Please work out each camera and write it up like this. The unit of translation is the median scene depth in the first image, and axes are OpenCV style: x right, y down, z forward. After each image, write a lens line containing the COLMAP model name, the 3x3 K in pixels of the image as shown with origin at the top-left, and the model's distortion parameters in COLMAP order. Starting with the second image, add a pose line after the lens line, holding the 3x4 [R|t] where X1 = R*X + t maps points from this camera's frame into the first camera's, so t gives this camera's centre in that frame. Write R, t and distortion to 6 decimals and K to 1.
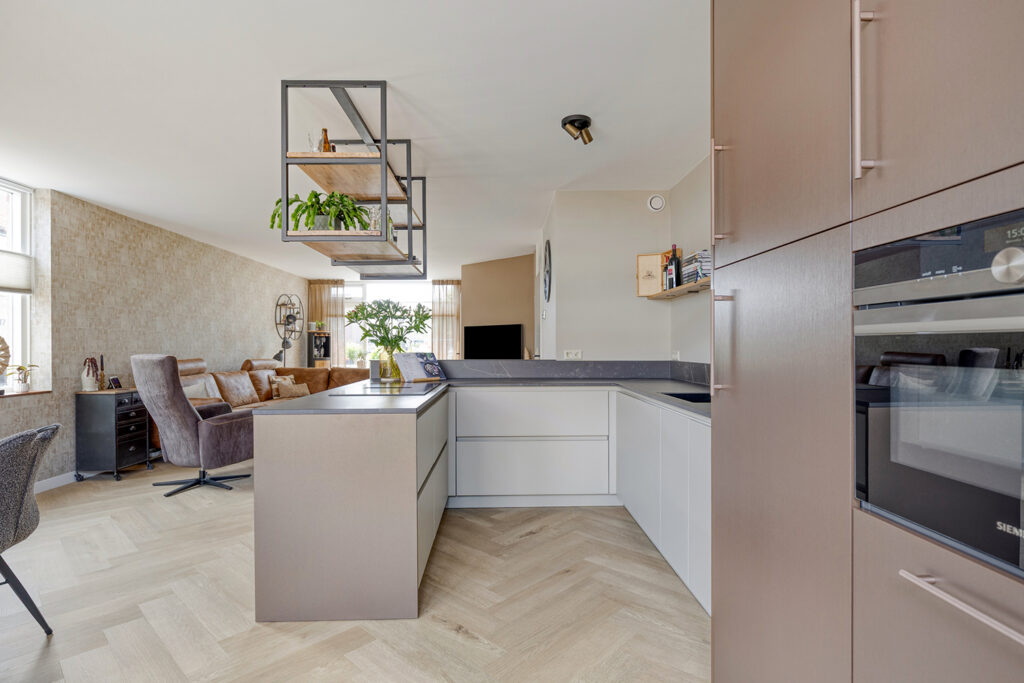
lens RADIAL K [[520.5, 0, 514.0], [0, 520.5, 347.4], [0, 0, 1]] dist [-0.003320, 0.001826]
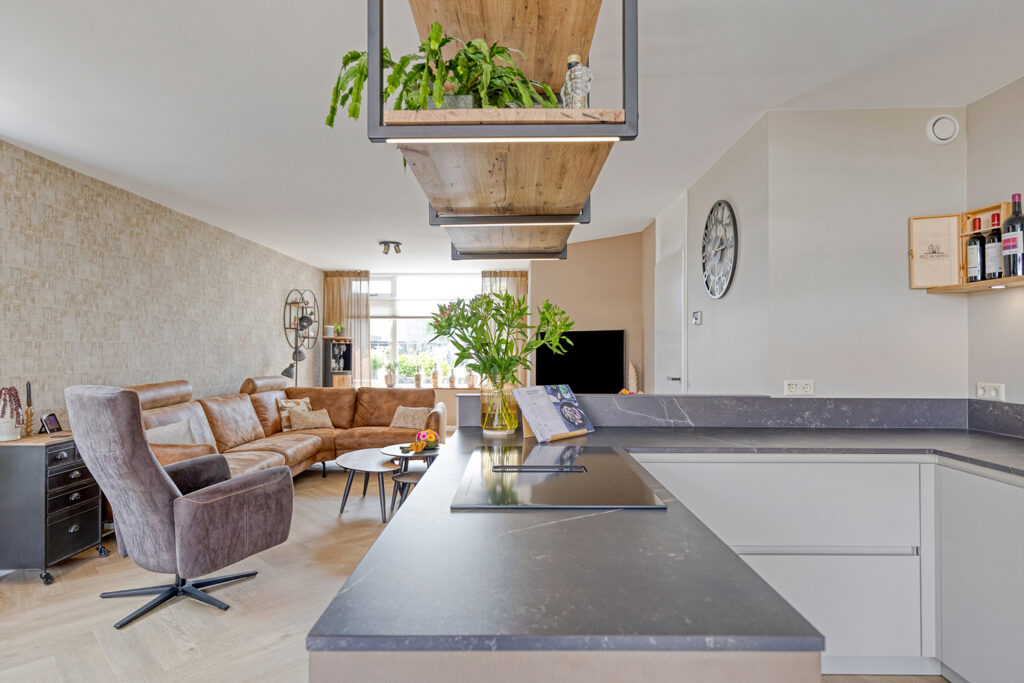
lens RADIAL K [[573.4, 0, 510.7], [0, 573.4, 344.1], [0, 0, 1]] dist [0.004807, 0.003272]
pose [[0.999358, 0.001825, -0.035786, -0.206773], [-0.002184, 0.999948, -0.009996, -0.030749], [0.035766, 0.010067, 0.999309, 0.369206]]
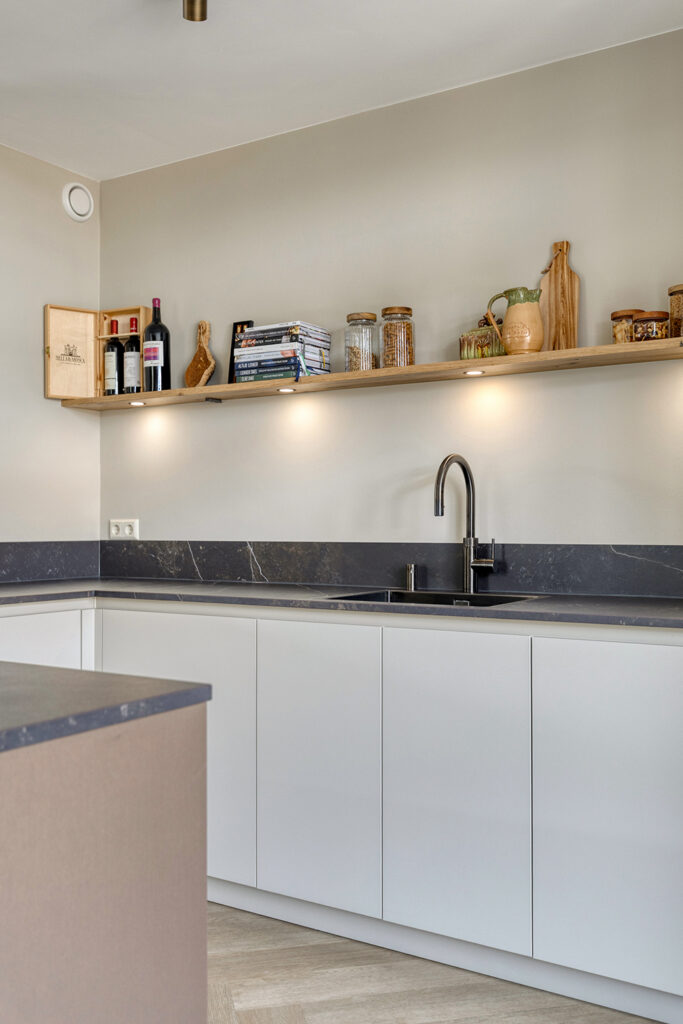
lens RADIAL K [[964.1, 0, 341.2], [0, 964.1, 510.4], [0, 0, 1]] dist [0.005551, 0.000000]
pose [[0.551299, 0.013932, 0.834192, -0.342520], [0.003025, 0.999821, -0.018697, 0.016670], [-0.834302, 0.012831, 0.551158, 0.363610]]
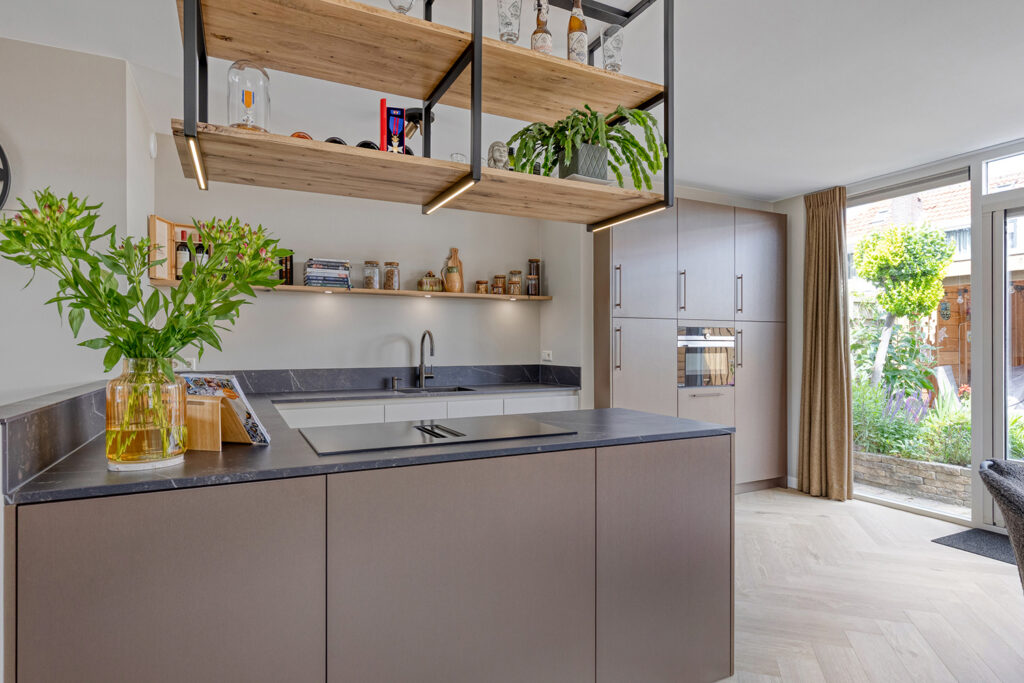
lens RADIAL K [[573.4, 0, 508.2], [0, 573.4, 344.8], [0, 0, 1]] dist [0.004807, 0.003272]
pose [[-0.440652, 0.000804, 0.897678, -0.679454], [0.005032, 0.999986, 0.001575, -0.012536], [-0.897664, 0.005211, -0.440650, 1.003656]]
